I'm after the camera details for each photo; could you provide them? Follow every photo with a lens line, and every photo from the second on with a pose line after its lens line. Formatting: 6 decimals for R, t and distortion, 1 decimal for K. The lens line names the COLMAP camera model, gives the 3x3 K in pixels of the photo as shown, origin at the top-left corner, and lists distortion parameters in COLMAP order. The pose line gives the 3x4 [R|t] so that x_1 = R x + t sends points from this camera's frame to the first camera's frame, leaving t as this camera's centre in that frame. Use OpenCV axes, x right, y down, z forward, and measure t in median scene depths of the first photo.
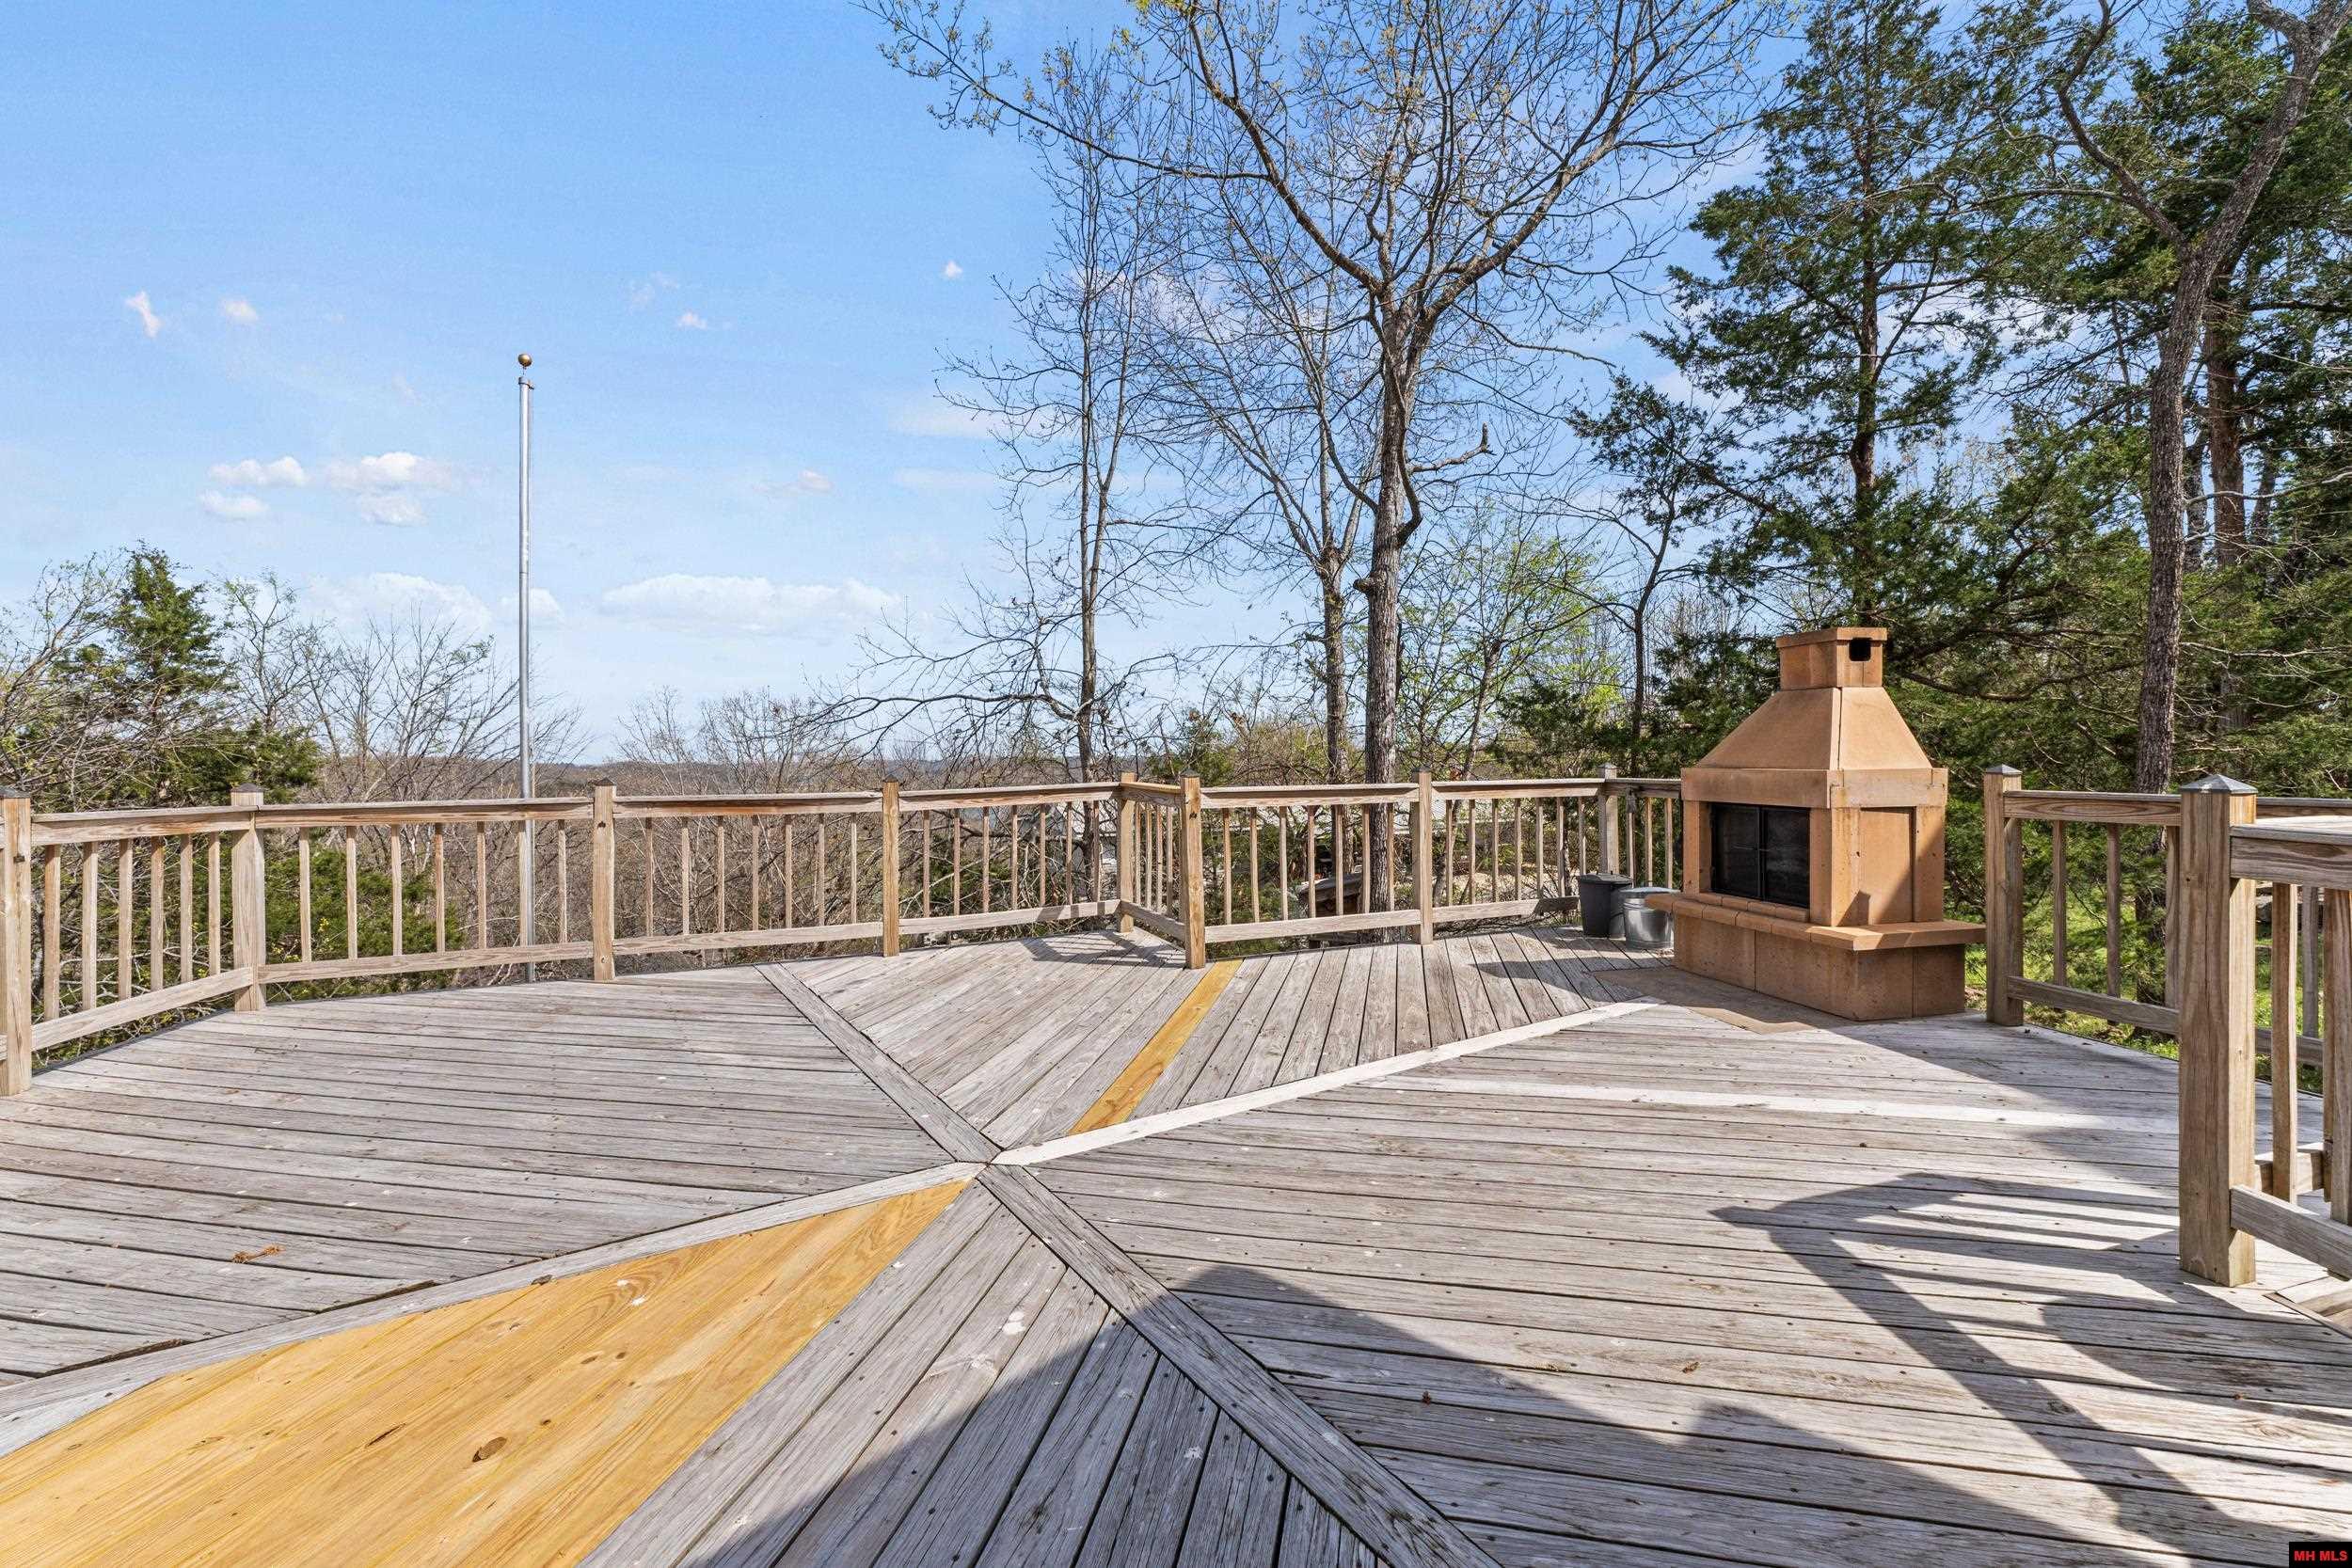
lens RADIAL K [[990.8, 0, 1162.2], [0, 990.8, 786.2], [0, 0, 1]] dist [0.004423, -0.000182]
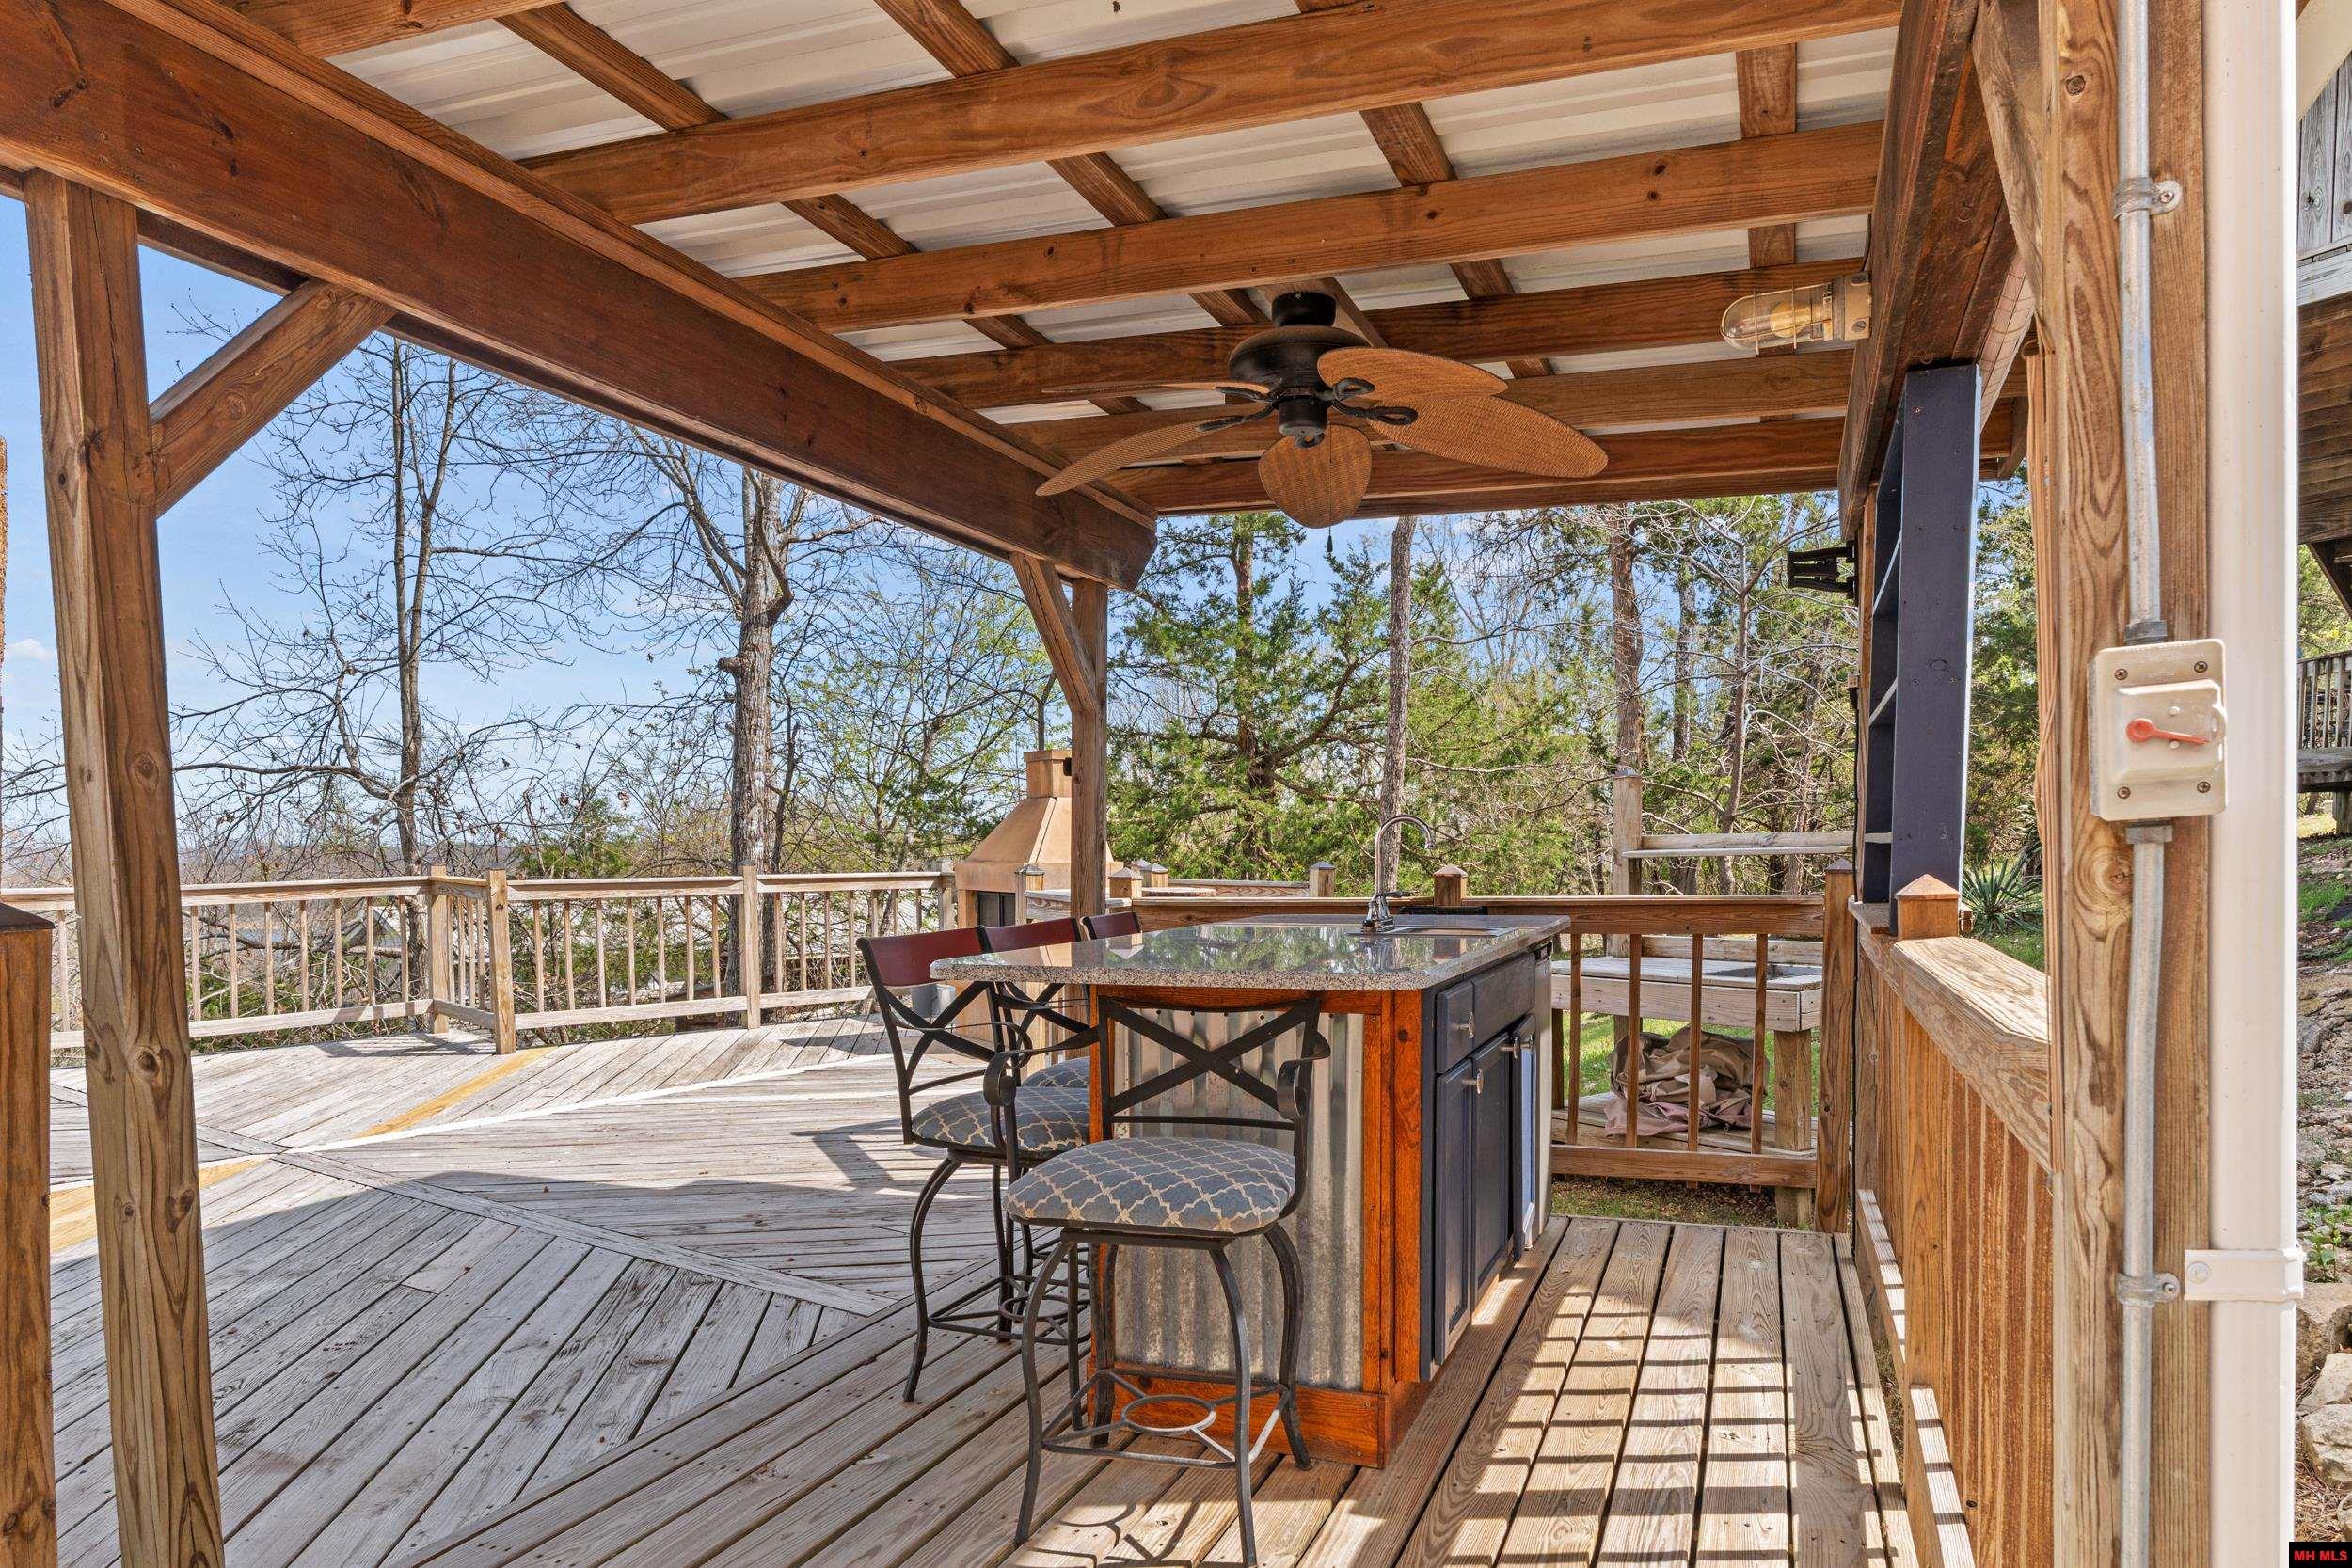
lens RADIAL K [[1520.2, 0, 1199.5], [0, 1520.2, 950.8], [0, 0, 1]] dist [-0.001055, -0.001805]
pose [[0.930108, -0.019429, 0.366773, 0.065703], [0.004947, 0.999172, 0.040384, 0.007413], [-0.367254, -0.035747, 0.929434, -0.382754]]
